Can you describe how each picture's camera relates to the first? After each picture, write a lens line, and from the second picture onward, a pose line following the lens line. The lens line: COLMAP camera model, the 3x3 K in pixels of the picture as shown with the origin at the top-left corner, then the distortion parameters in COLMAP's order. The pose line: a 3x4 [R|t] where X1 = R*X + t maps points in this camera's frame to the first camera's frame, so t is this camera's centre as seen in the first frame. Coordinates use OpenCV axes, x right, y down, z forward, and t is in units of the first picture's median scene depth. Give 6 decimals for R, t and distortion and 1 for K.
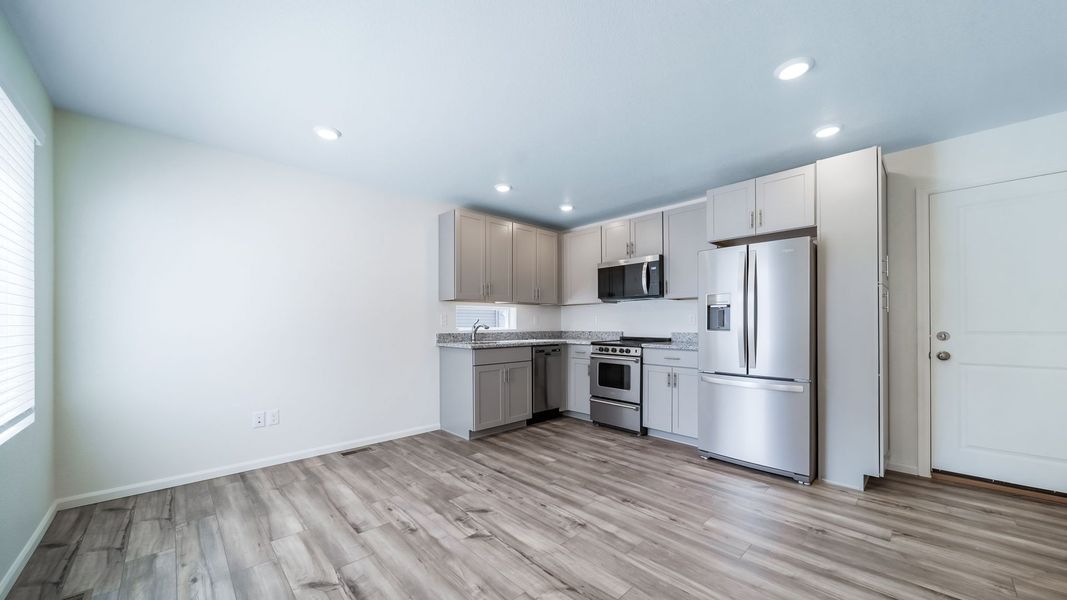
lens RADIAL K [[378.7, 0, 520.2], [0, 378.7, 311.8], [0, 0, 1]] dist [-0.001760, 0.000039]
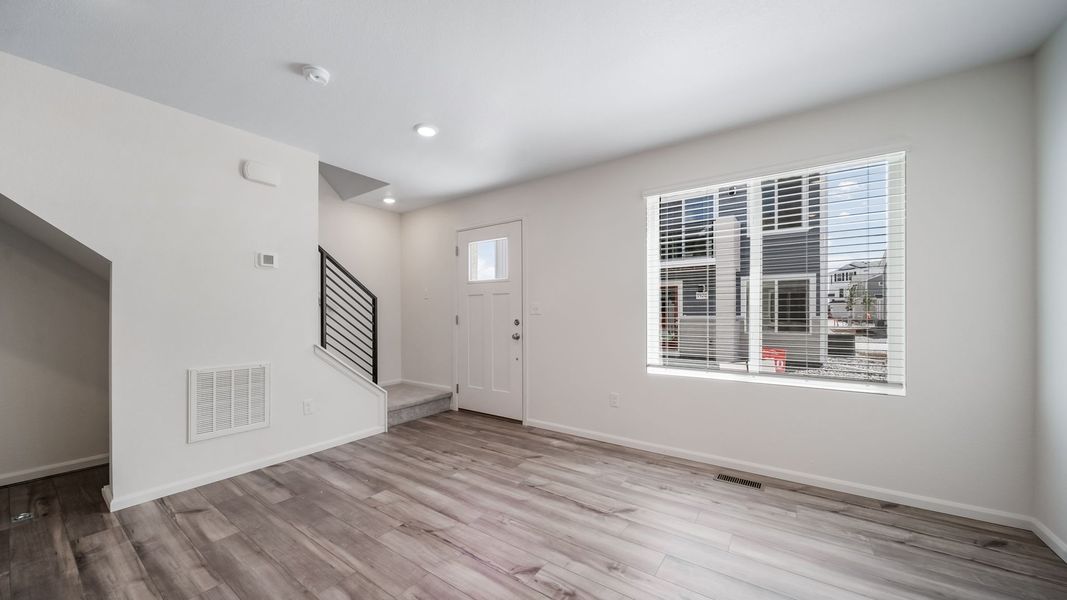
lens RADIAL K [[378.7, 0, 520.2], [0, 378.7, 311.8], [0, 0, 1]] dist [-0.001760, 0.000039]
pose [[-0.979799, 0.007709, -0.199836, 0.051817], [0.015255, 0.999226, -0.036245, 0.043951], [0.199402, -0.038562, -0.979159, 1.369730]]
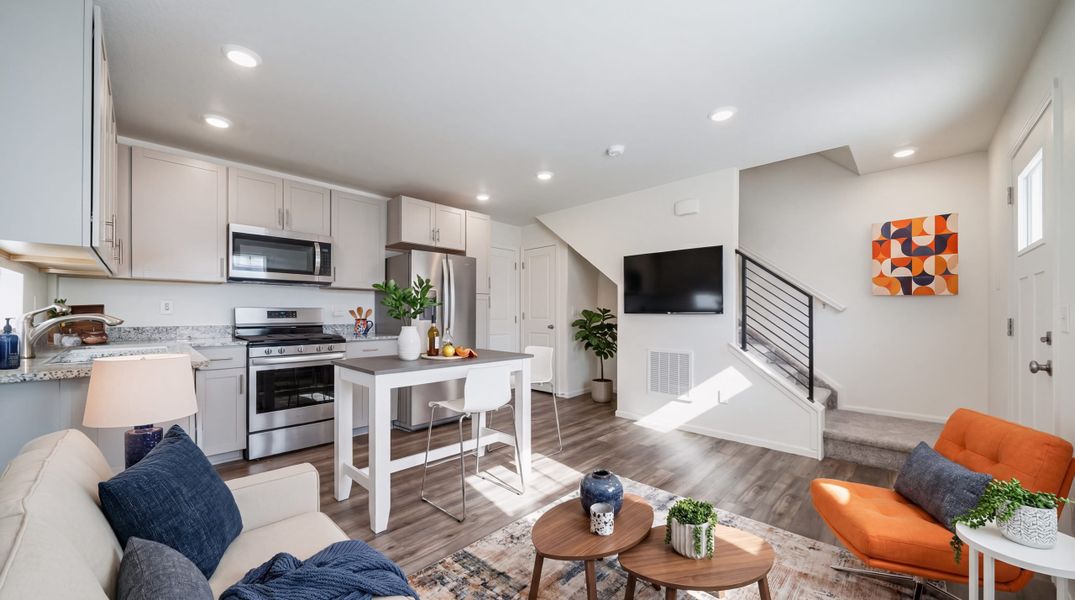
lens RADIAL K [[383.3, 0, 522.1], [0, 383.3, 310.3], [0, 0, 1]] dist [-0.000379, -0.000113]
pose [[-0.047314, 0.011551, 0.998813, -0.817948], [-0.034474, 0.999319, -0.013190, 0.026007], [-0.998285, -0.035057, -0.046883, 0.871468]]
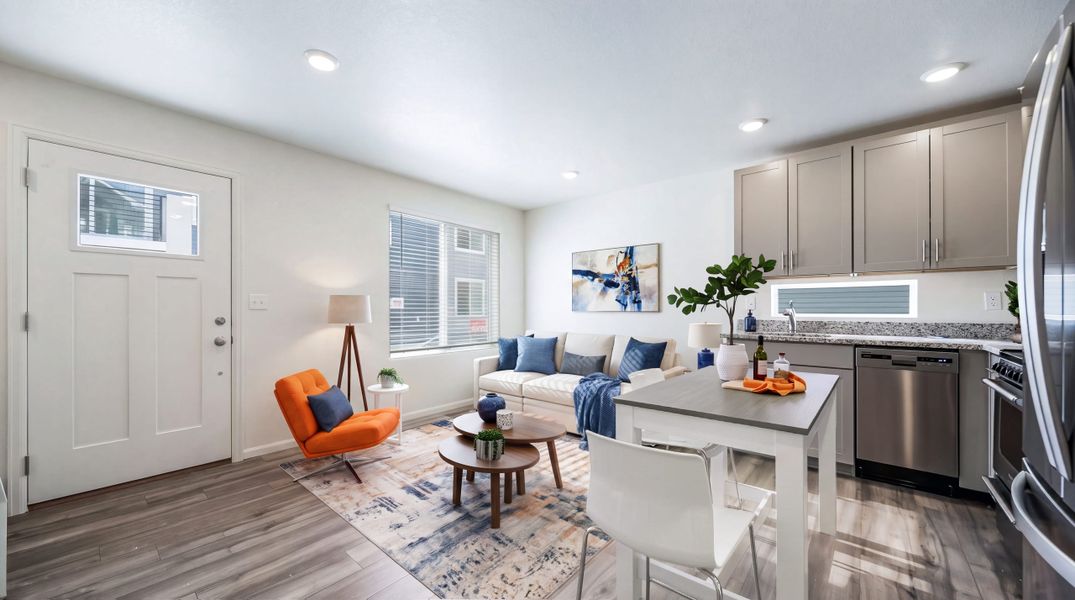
lens RADIAL K [[383.3, 0, 522.1], [0, 383.3, 310.3], [0, 0, 1]] dist [-0.000379, -0.000113]
pose [[0.111990, 0.005079, -0.993696, 0.878480], [0.033251, 0.999408, 0.008856, 0.020026], [0.993153, -0.034034, 0.111755, 0.644179]]
